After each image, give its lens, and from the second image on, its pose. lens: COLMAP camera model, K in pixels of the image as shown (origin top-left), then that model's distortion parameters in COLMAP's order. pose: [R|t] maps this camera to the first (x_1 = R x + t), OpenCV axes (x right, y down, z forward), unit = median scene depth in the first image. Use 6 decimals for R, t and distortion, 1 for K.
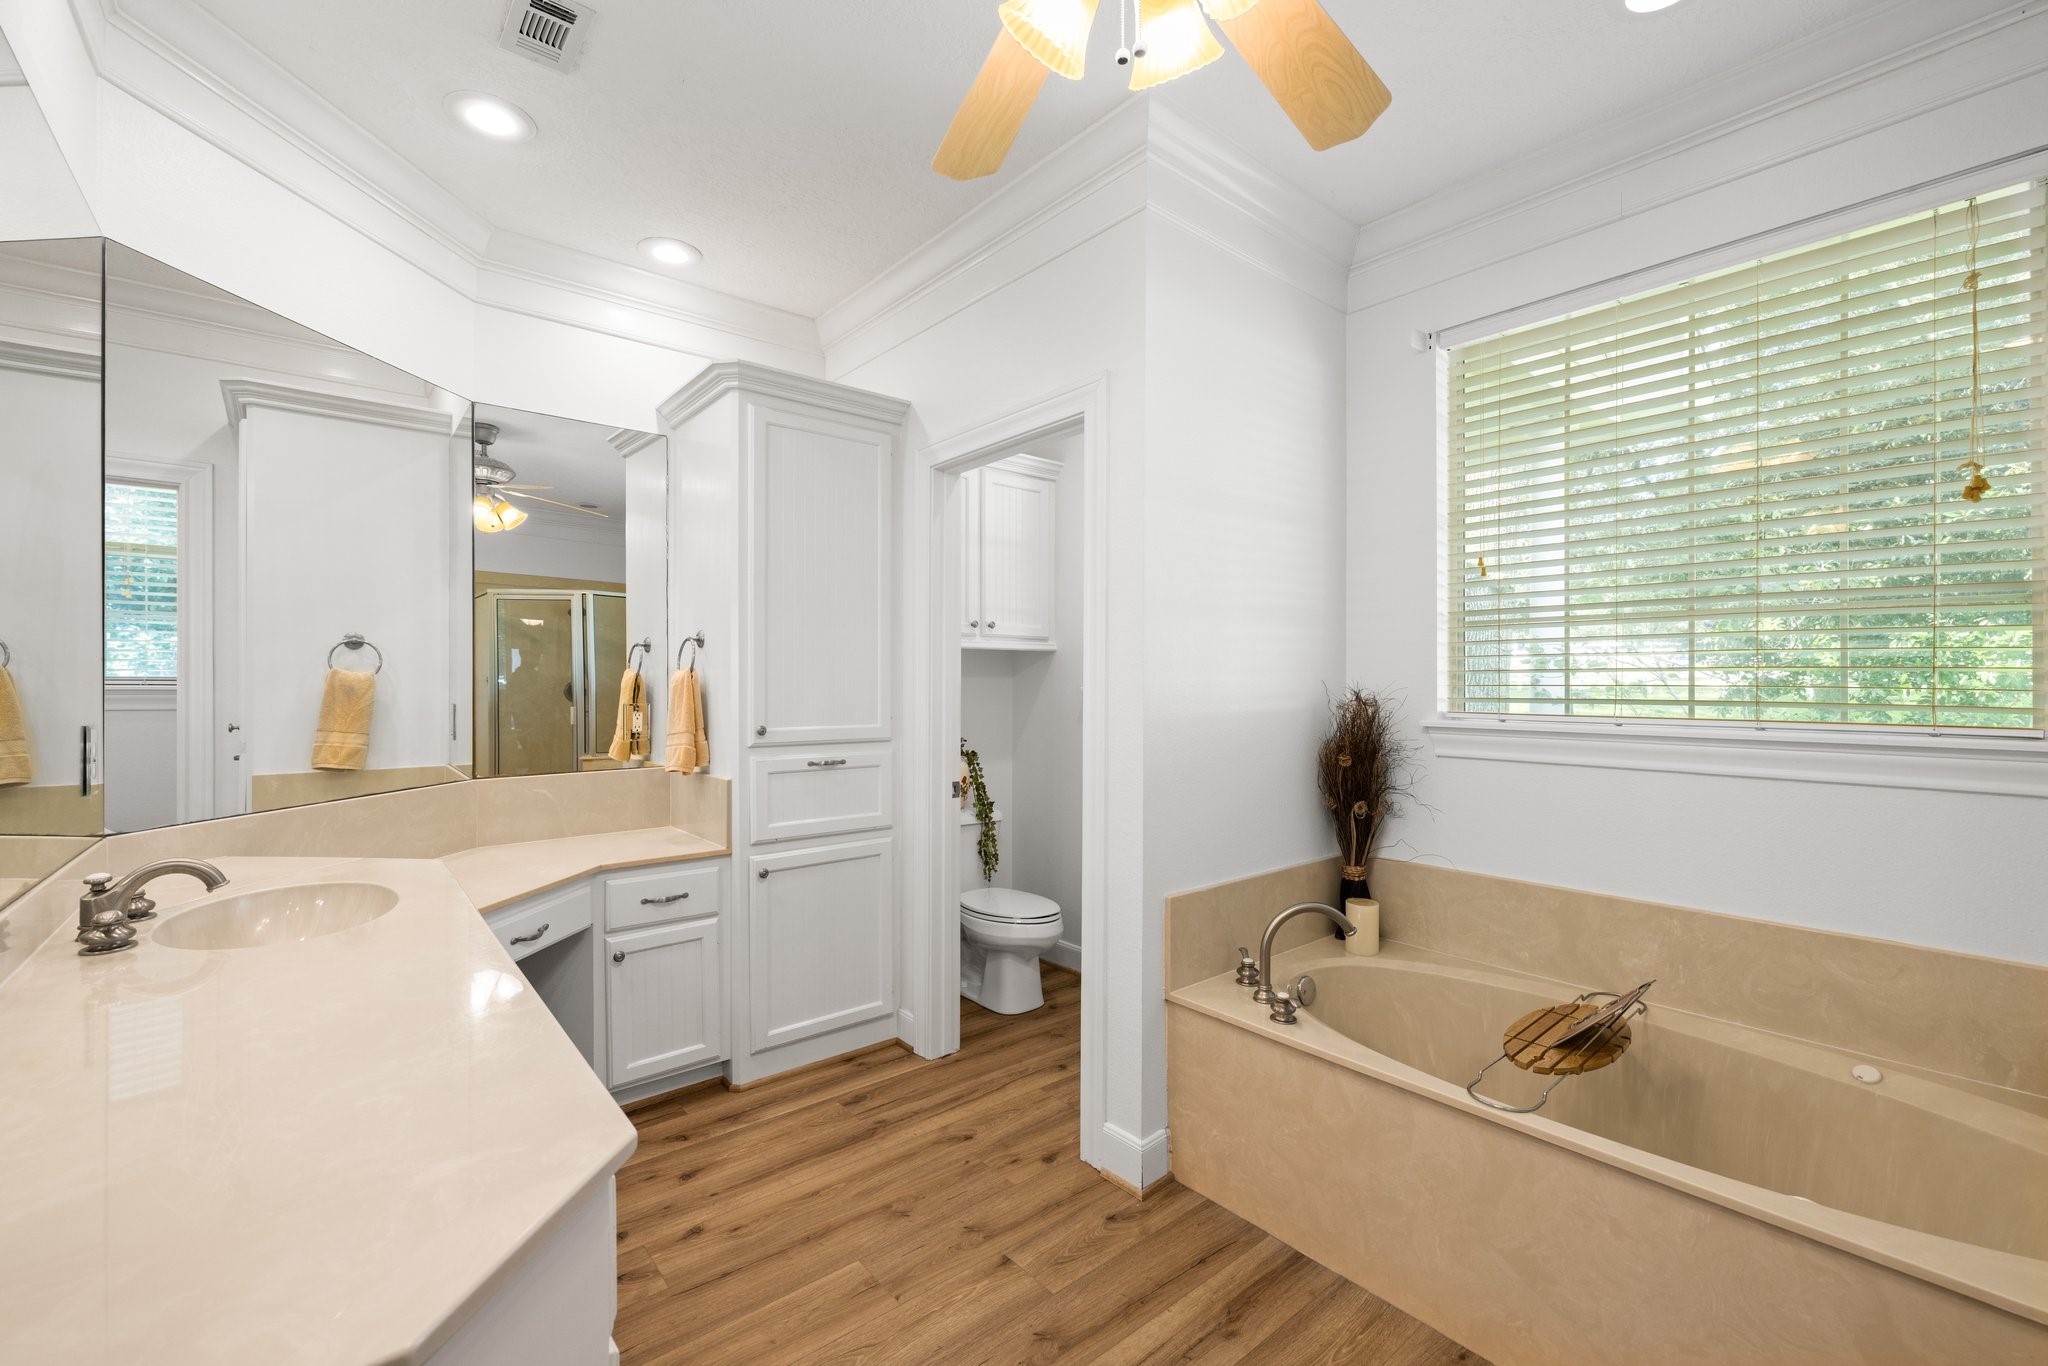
lens RADIAL K [[875.8, 0, 1018.0], [0, 875.8, 684.5], [0, 0, 1]] dist [0.016059, -0.001612]
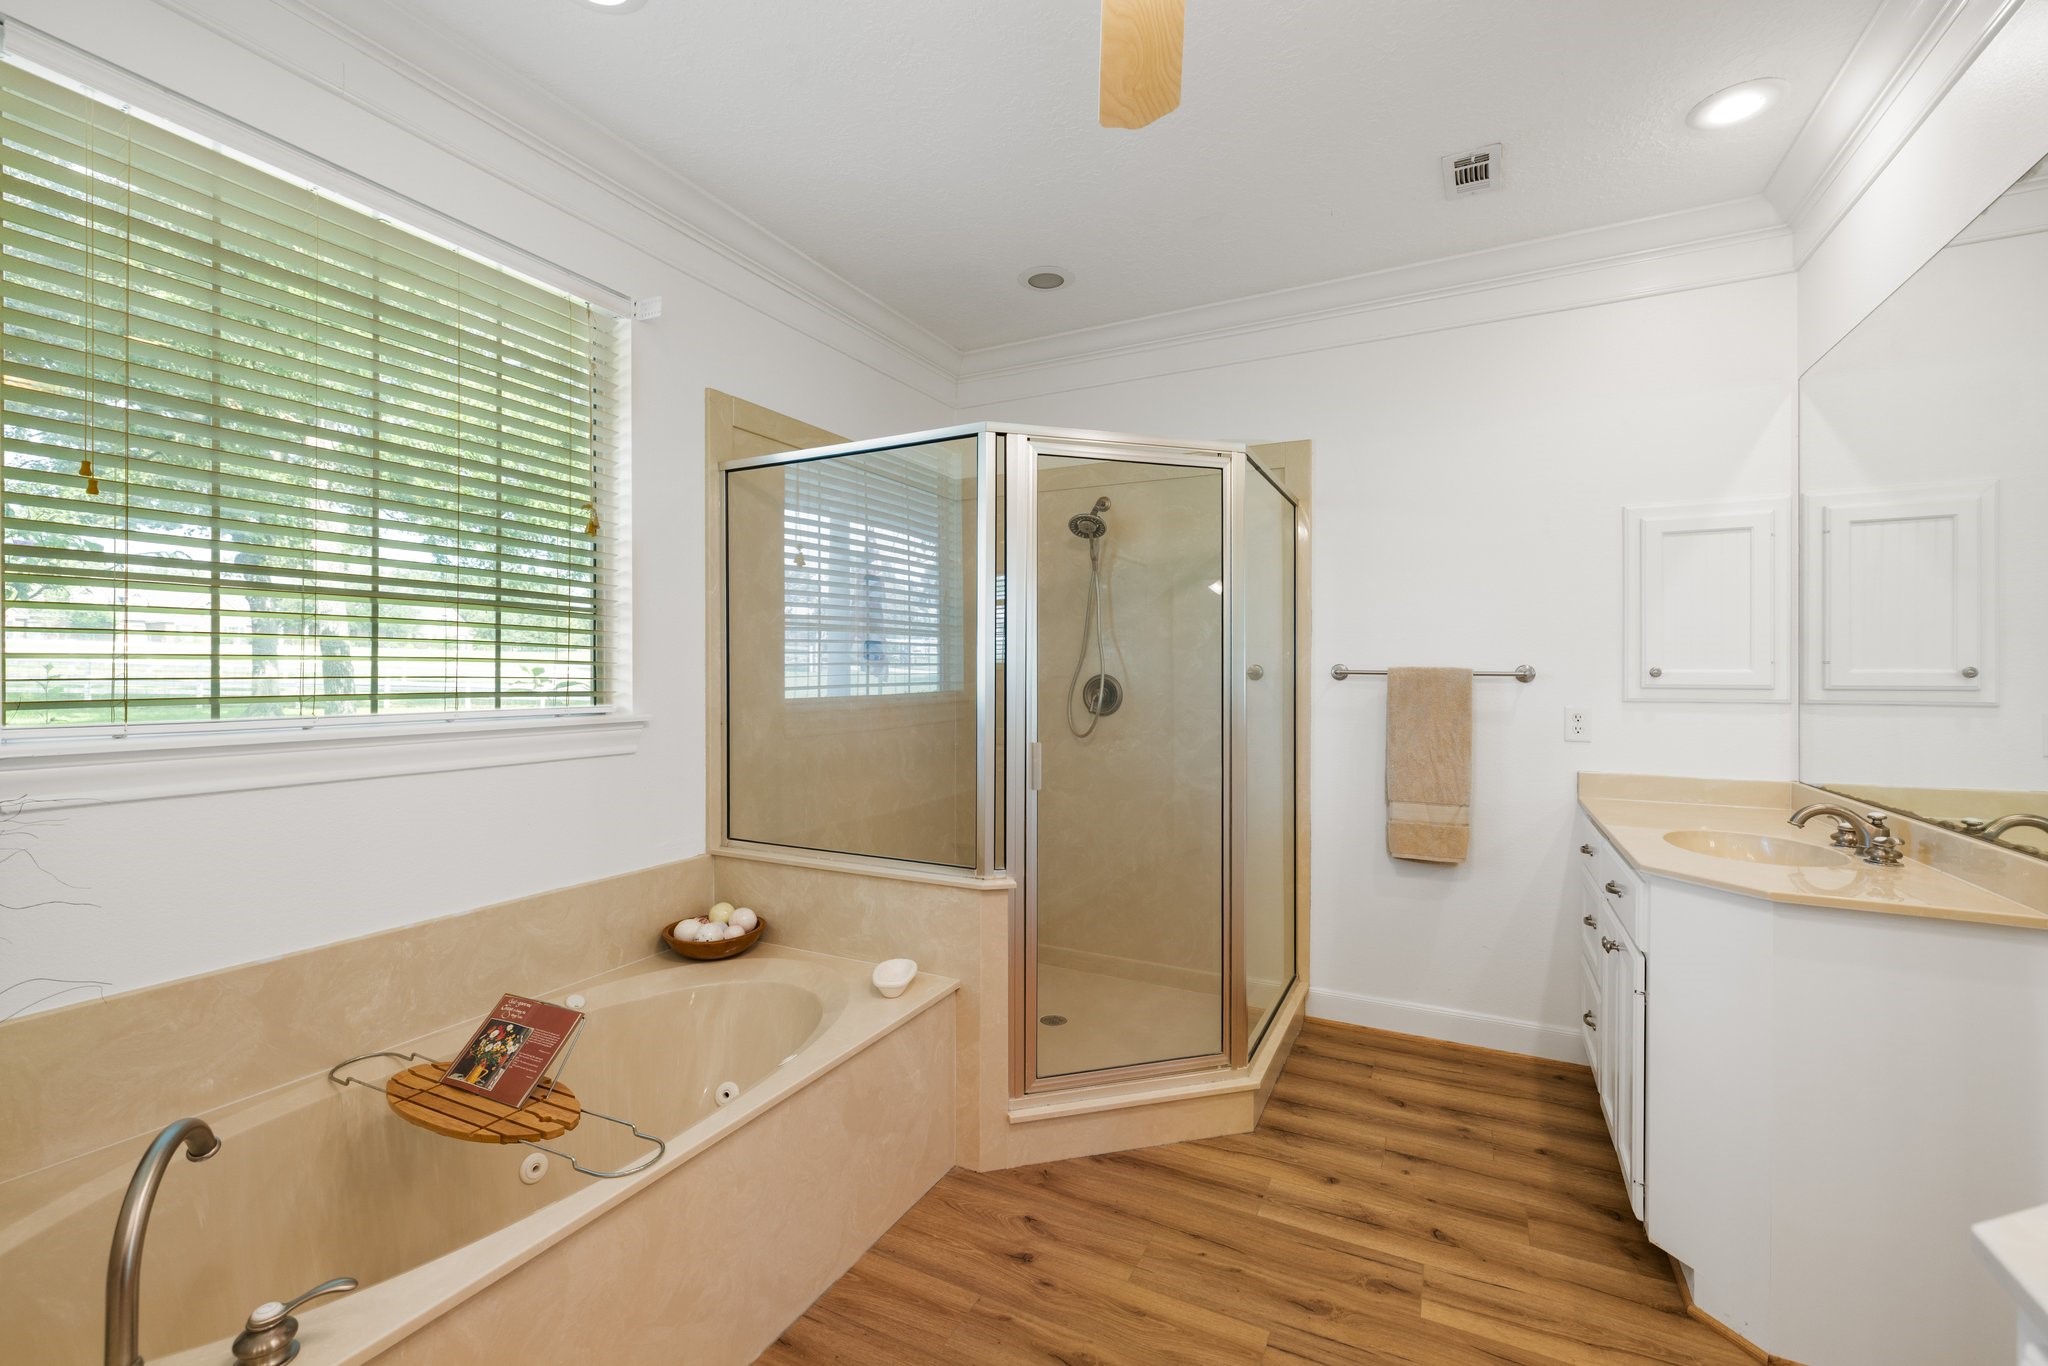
lens RADIAL K [[875.8, 0, 1017.3], [0, 875.8, 672.0], [0, 0, 1]] dist [0.016059, -0.001612]
pose [[-0.389771, -0.000436, 0.920912, -0.311265], [0.002655, 0.999995, 0.001597, -0.003533], [-0.920908, 0.003067, -0.389768, 0.782533]]
